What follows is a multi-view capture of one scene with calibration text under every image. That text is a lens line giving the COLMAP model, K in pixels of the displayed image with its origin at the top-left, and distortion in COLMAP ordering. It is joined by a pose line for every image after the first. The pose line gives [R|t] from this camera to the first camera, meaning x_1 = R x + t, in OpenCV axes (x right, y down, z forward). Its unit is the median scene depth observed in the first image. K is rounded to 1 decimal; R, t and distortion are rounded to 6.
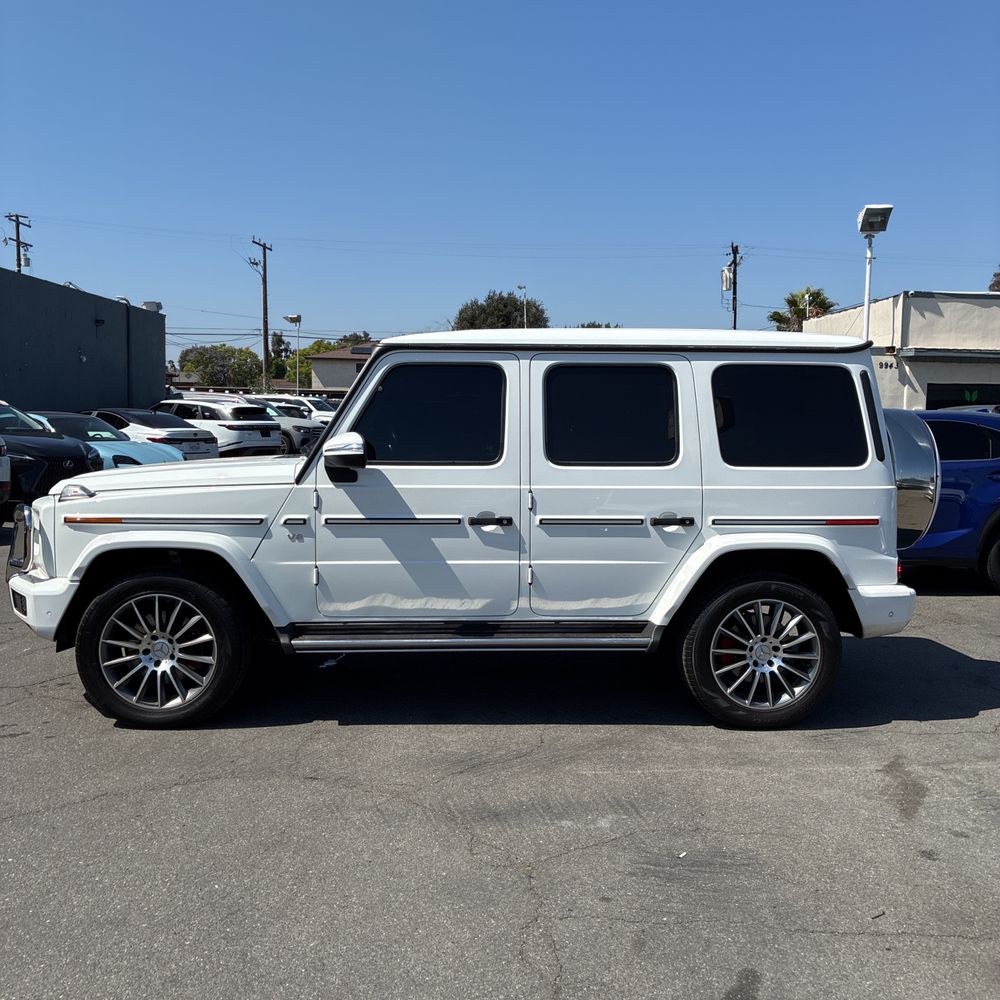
lens RADIAL K [[991.1, 0, 490.8], [0, 991.1, 502.6], [0, 0, 1]] dist [0.048446, -0.042819]
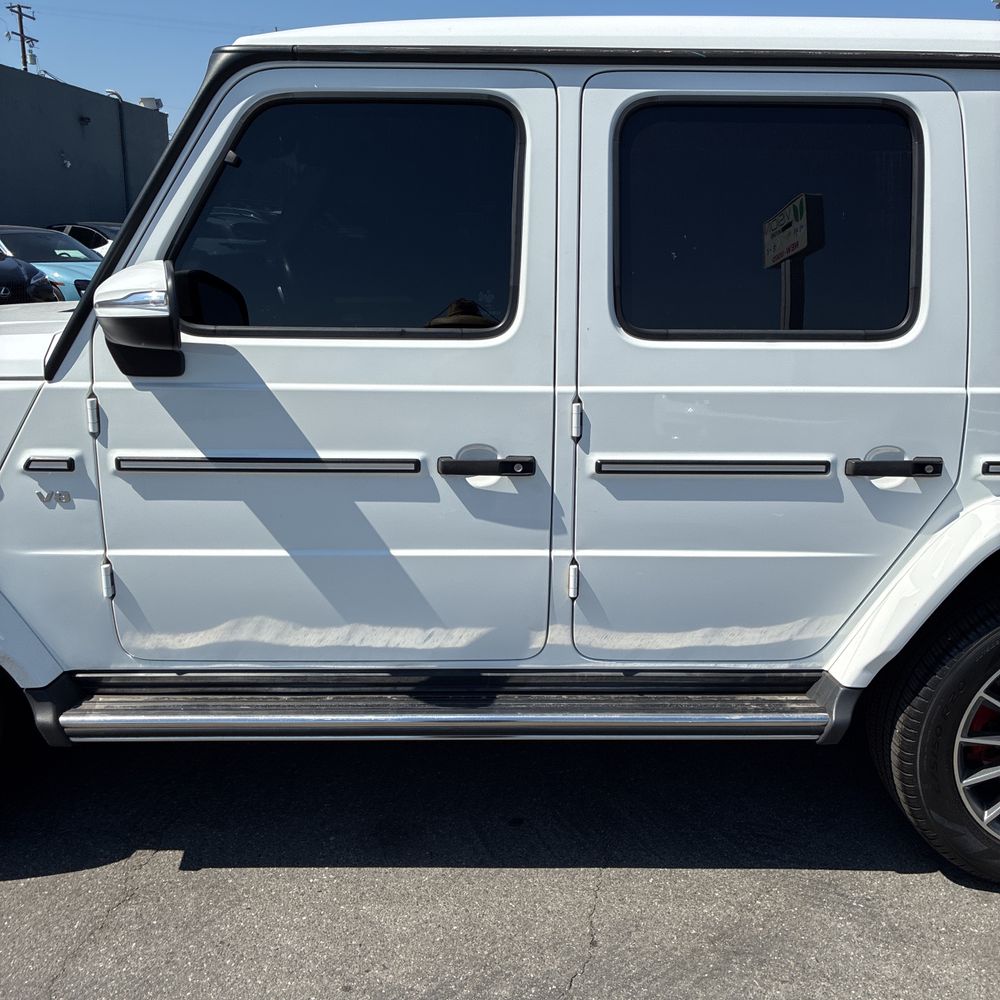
lens RADIAL K [[1007.9, 0, 500.8], [0, 1007.9, 493.0], [0, 0, 1]] dist [0.050091, -0.059882]
pose [[0.999375, 0.010412, -0.033768, 0.021531], [-0.004771, 0.986613, 0.163011, -0.043102], [0.035013, -0.162748, 0.986046, 0.544145]]
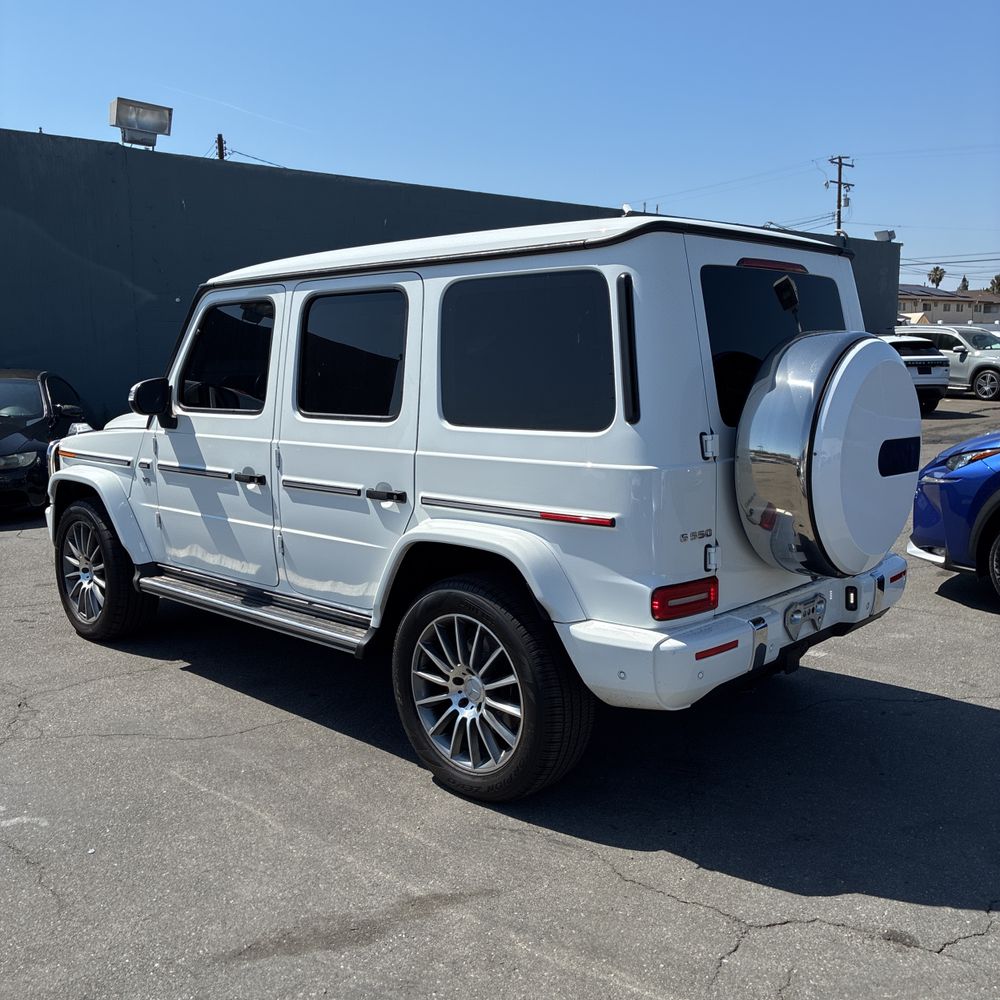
lens RADIAL K [[991.1, 0, 490.8], [0, 991.1, 502.6], [0, 0, 1]] dist [0.048446, -0.042819]
pose [[0.691297, 0.085837, -0.717454, 0.786025], [-0.041265, 0.995988, 0.079400, -0.038884], [0.721391, -0.025283, 0.692066, 0.533292]]
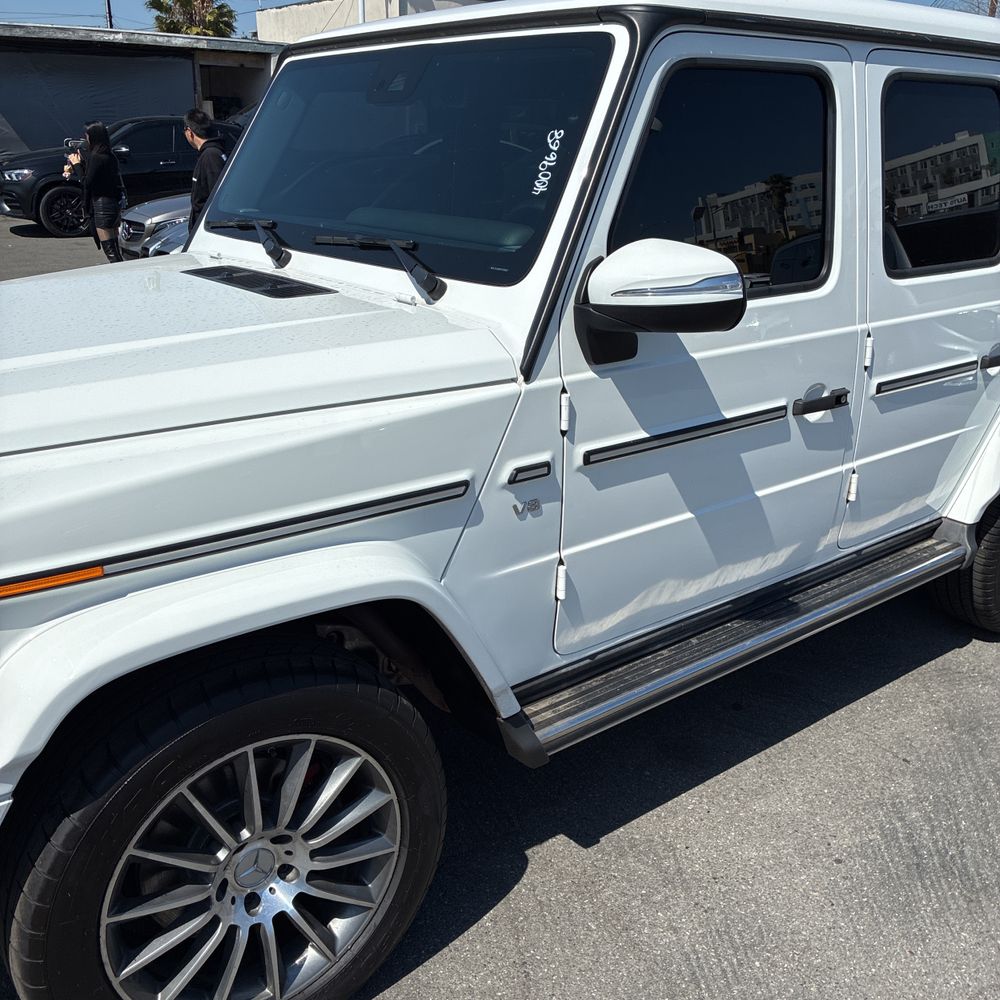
lens RADIAL K [[991.1, 0, 490.8], [0, 991.1, 502.6], [0, 0, 1]] dist [0.048446, -0.042819]
pose [[0.823761, -0.193870, 0.532760, -0.423574], [0.047376, 0.959967, 0.276077, -0.081204], [-0.564955, -0.202182, 0.799968, 0.668532]]
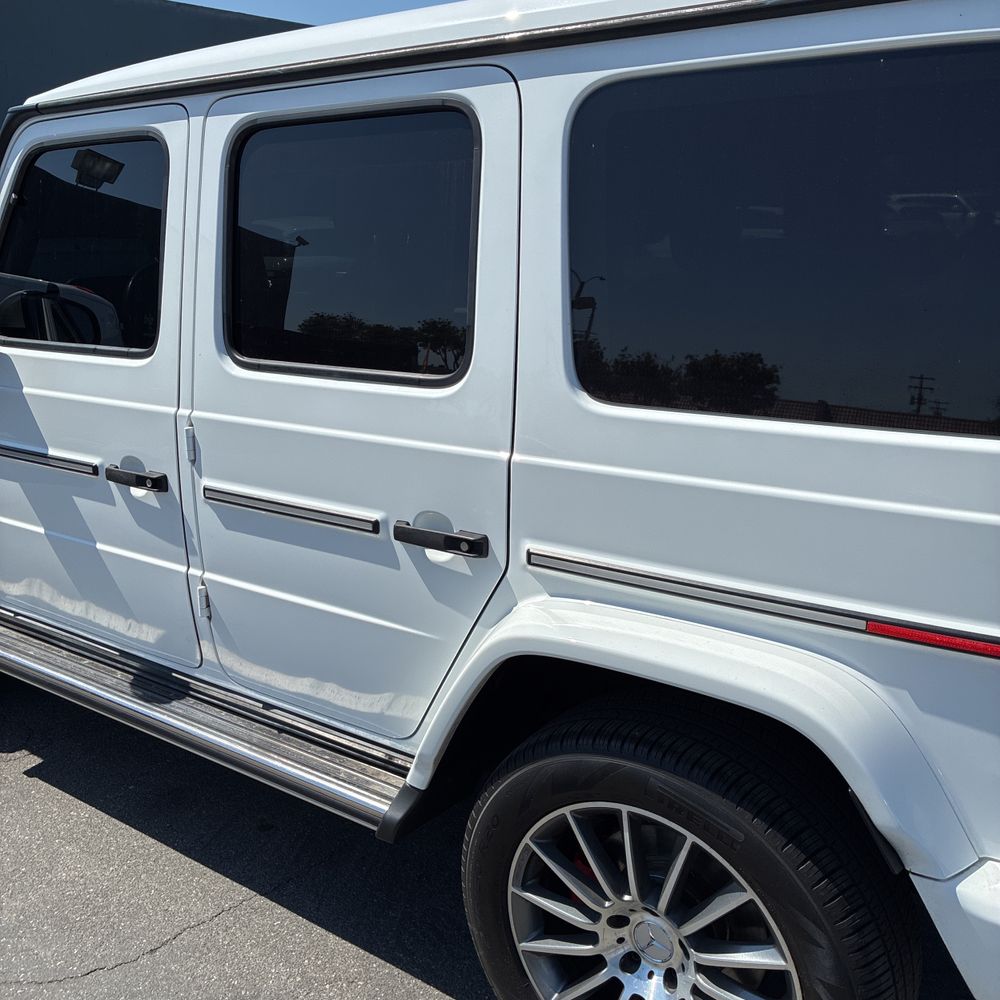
lens RADIAL K [[1049.1, 0, 443.3], [0, 1049.1, 504.8], [0, 0, 1]] dist [0.023626, 0.006365]
pose [[0.761609, 0.145426, -0.631509, 0.433712], [-0.022429, 0.979826, 0.198588, -0.072603], [0.647649, -0.137082, 0.749506, 0.706852]]
